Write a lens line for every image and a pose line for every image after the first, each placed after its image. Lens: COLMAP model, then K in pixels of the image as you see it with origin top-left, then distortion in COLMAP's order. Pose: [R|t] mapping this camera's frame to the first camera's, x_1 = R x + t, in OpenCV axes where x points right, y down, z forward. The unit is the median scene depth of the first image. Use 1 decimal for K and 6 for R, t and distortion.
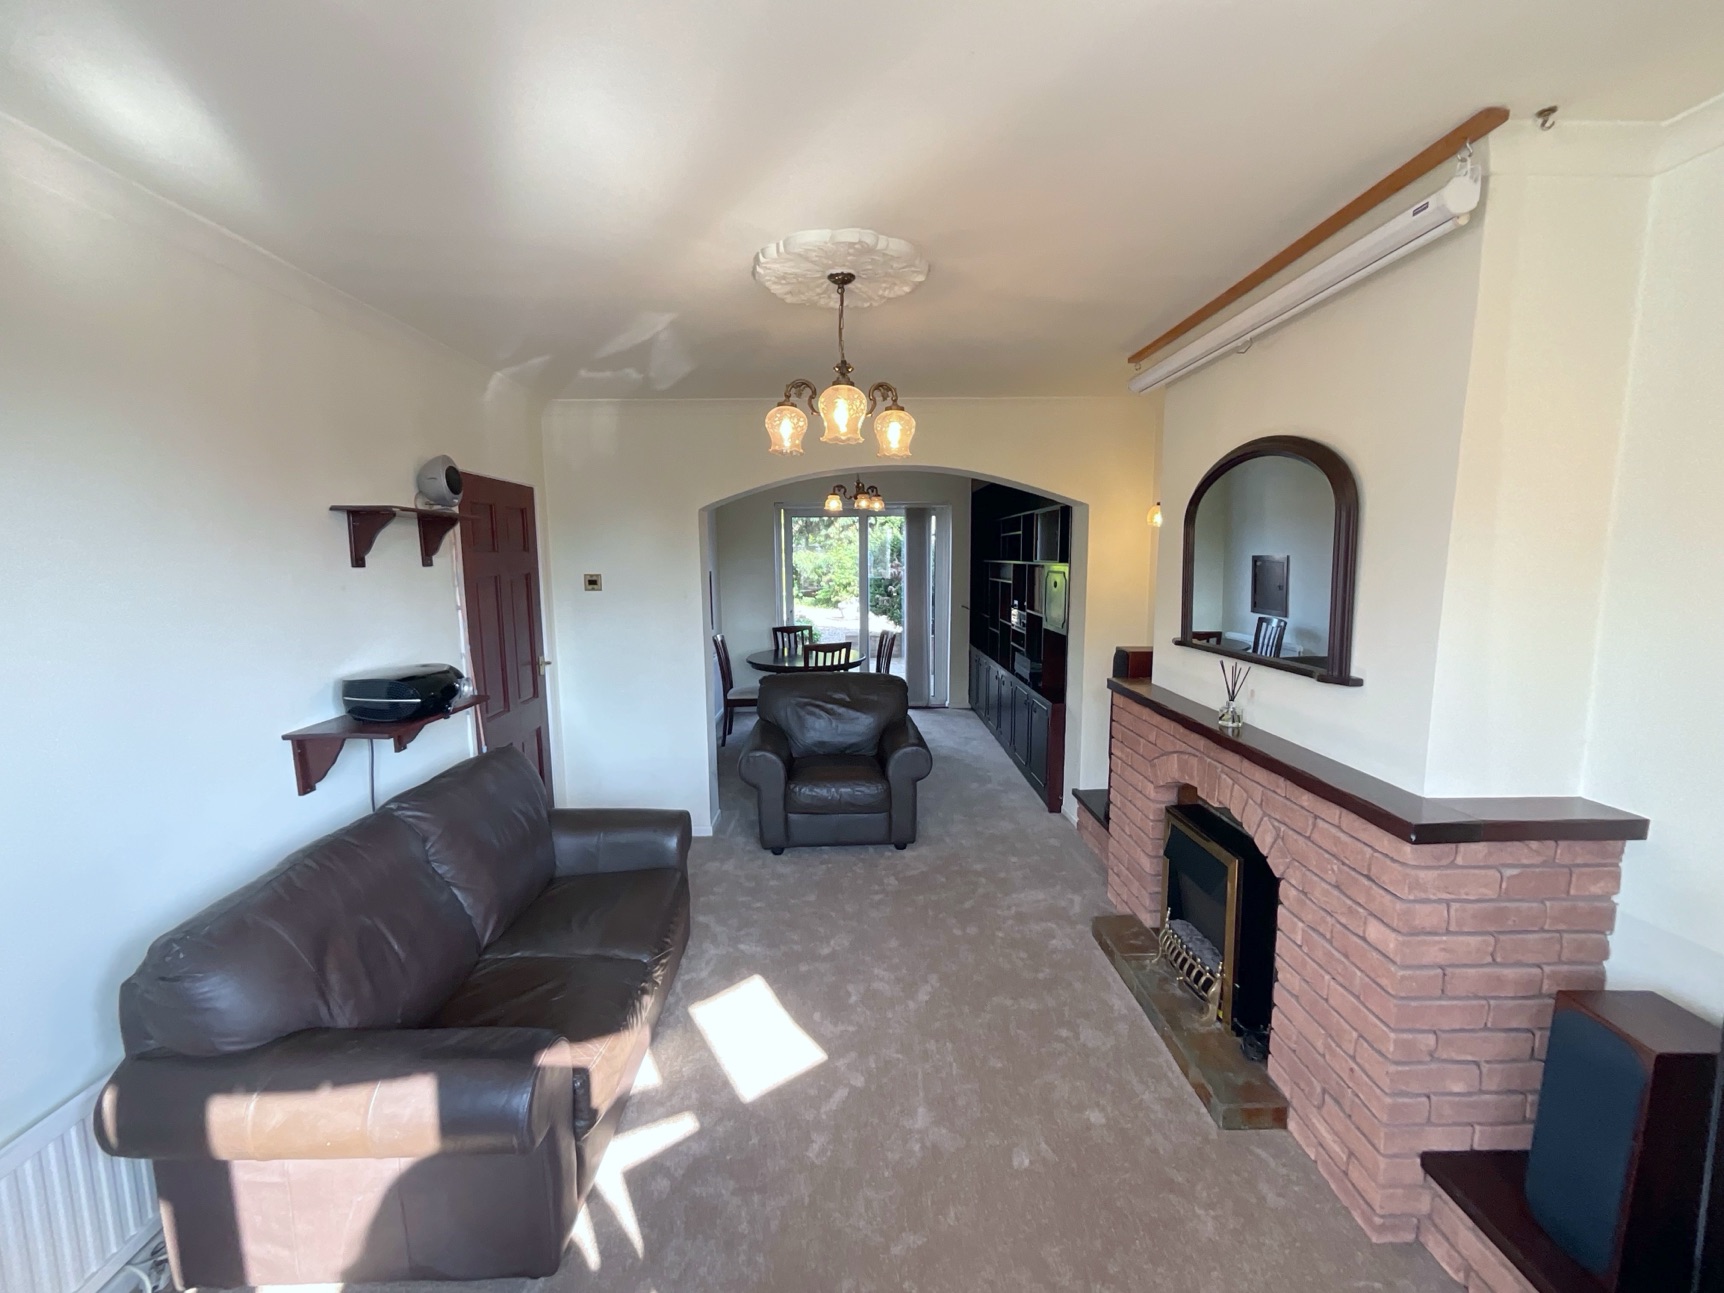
lens RADIAL K [[700.5, 0, 861.1], [0, 700.5, 640.8], [0, 0, 1]] dist [-0.002722, 0.001384]
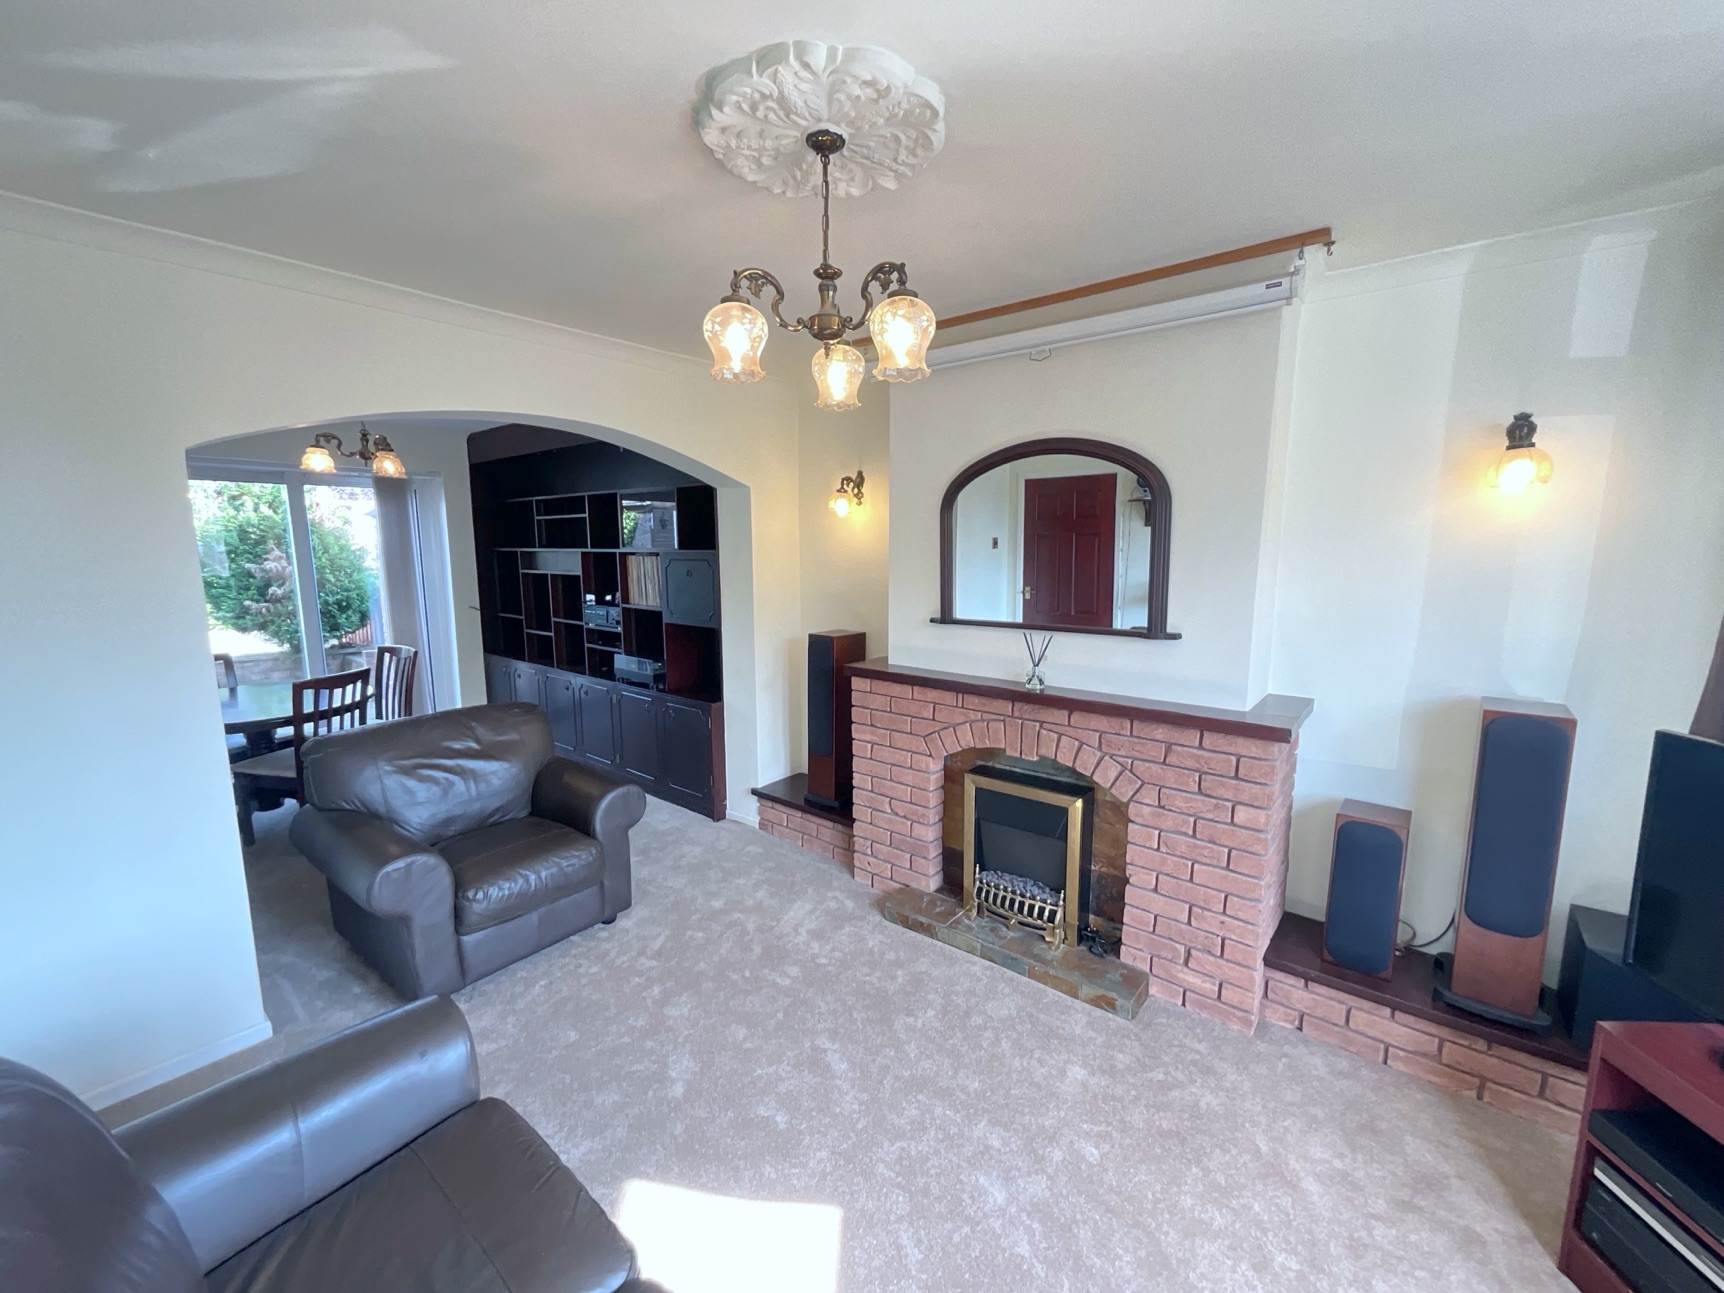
lens RADIAL K [[700.5, 0, 860.7], [0, 700.5, 642.5], [0, 0, 1]] dist [-0.002722, 0.001384]
pose [[0.648645, -0.101473, 0.754296, -0.497301], [0.090225, 0.994336, 0.056177, -0.042233], [-0.755724, 0.031618, 0.654126, 0.442115]]
